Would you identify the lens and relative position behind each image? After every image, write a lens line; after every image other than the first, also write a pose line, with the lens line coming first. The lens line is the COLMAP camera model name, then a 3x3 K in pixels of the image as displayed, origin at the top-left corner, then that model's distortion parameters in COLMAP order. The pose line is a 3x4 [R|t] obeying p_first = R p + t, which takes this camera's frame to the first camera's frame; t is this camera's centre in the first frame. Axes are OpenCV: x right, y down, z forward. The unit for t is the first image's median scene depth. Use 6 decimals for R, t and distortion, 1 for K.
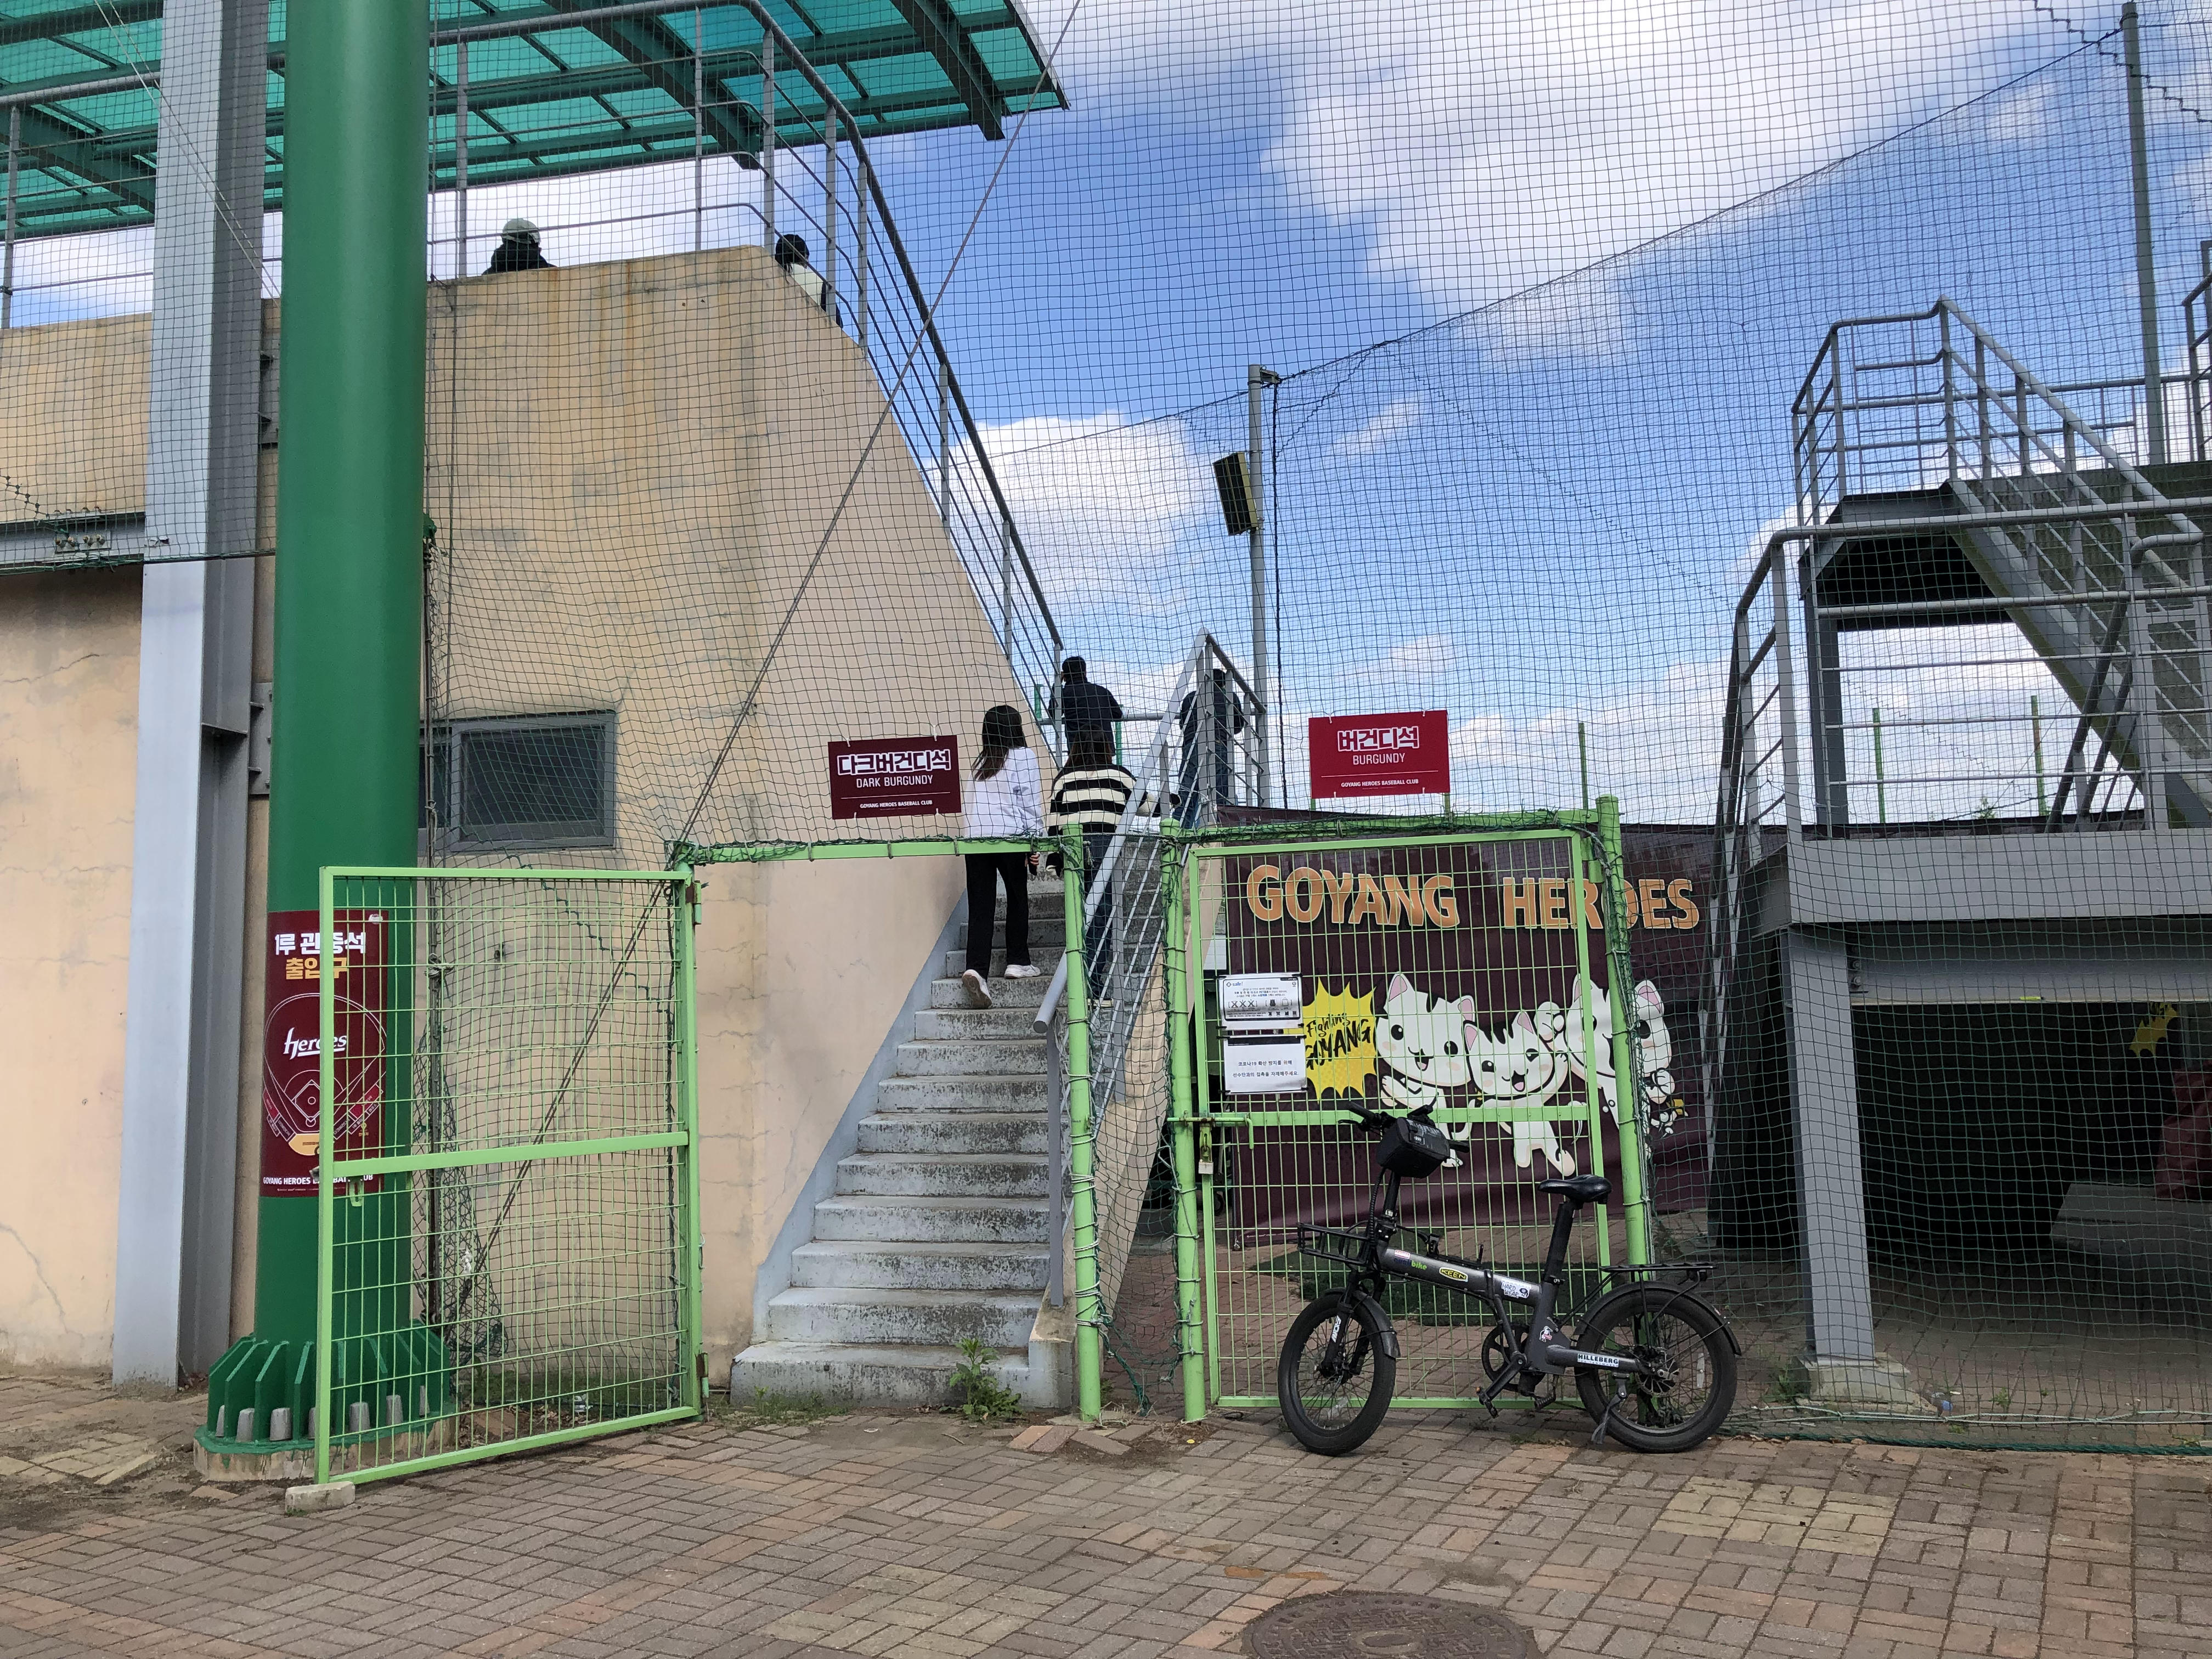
lens RADIAL K [[1794.2, 0, 1107.9], [0, 1794.2, 815.4], [0, 0, 1]] dist [0.037806, -0.035403]
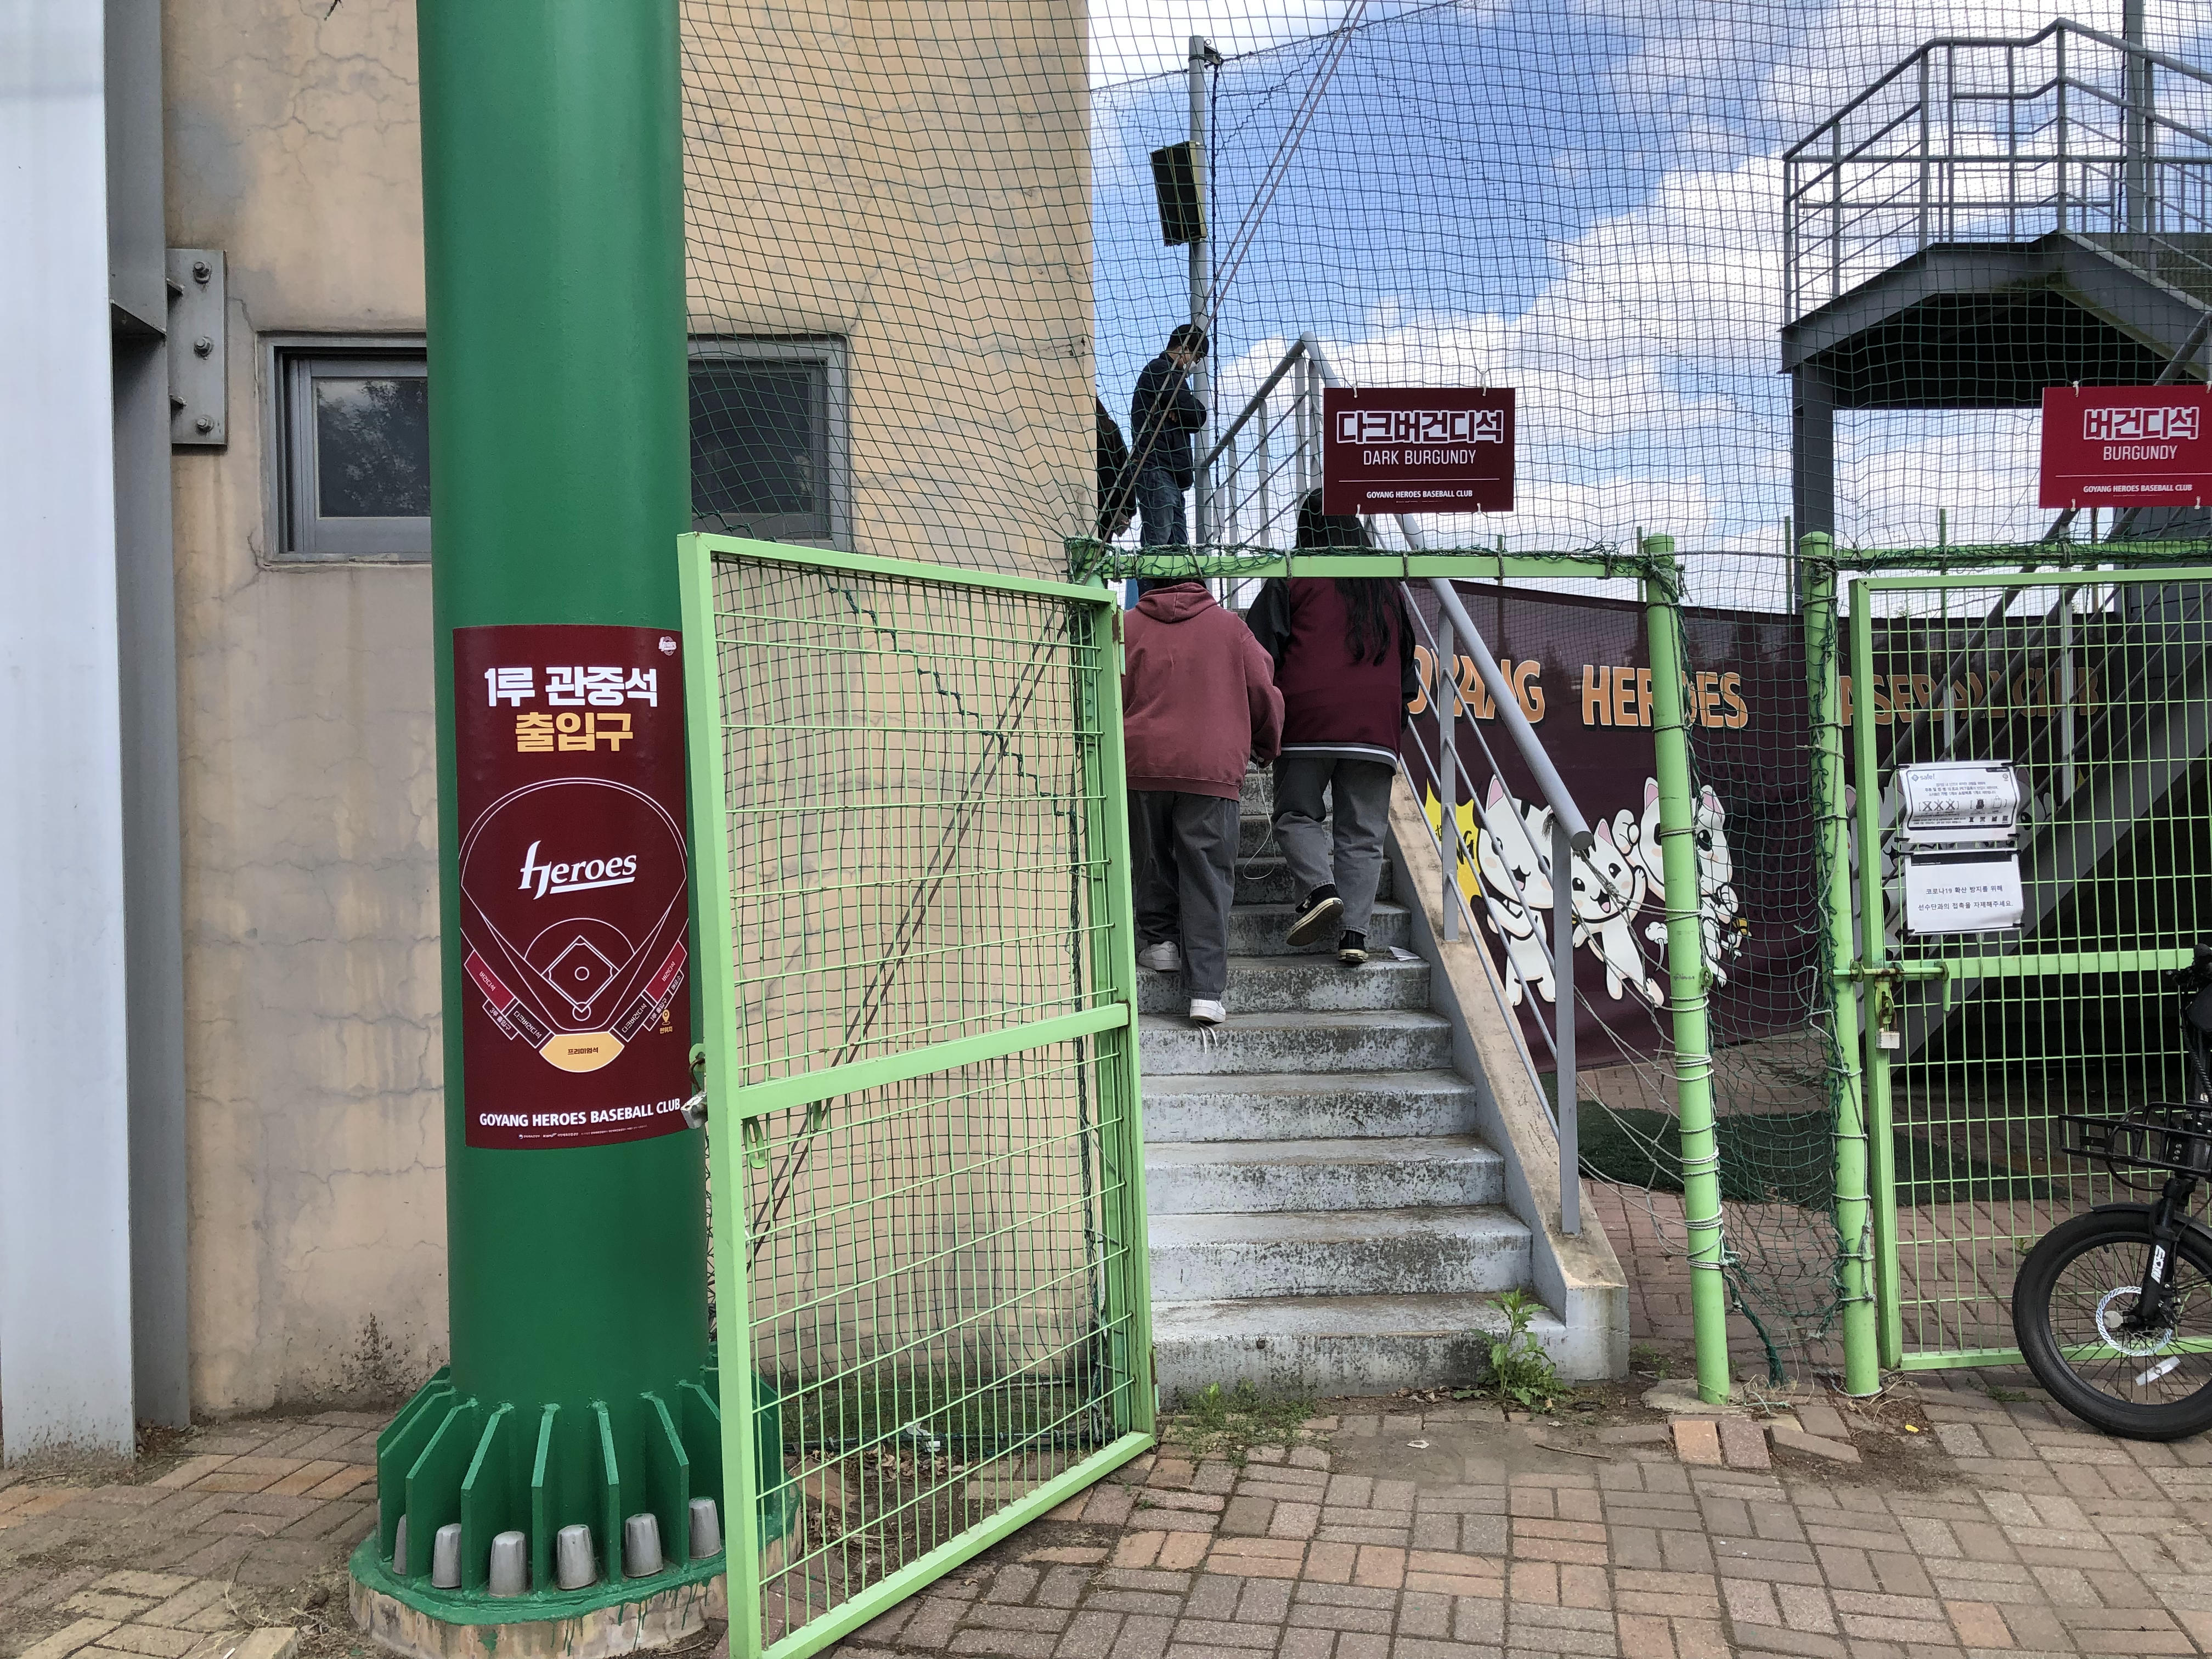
lens RADIAL K [[1794.2, 0, 1103.4], [0, 1794.2, 839.9], [0, 0, 1]] dist [0.037806, -0.035403]
pose [[0.959487, -0.002935, 0.281739, -0.404678], [-0.029870, 0.993251, 0.112070, 0.047497], [-0.280167, -0.115945, 0.952924, 0.404155]]
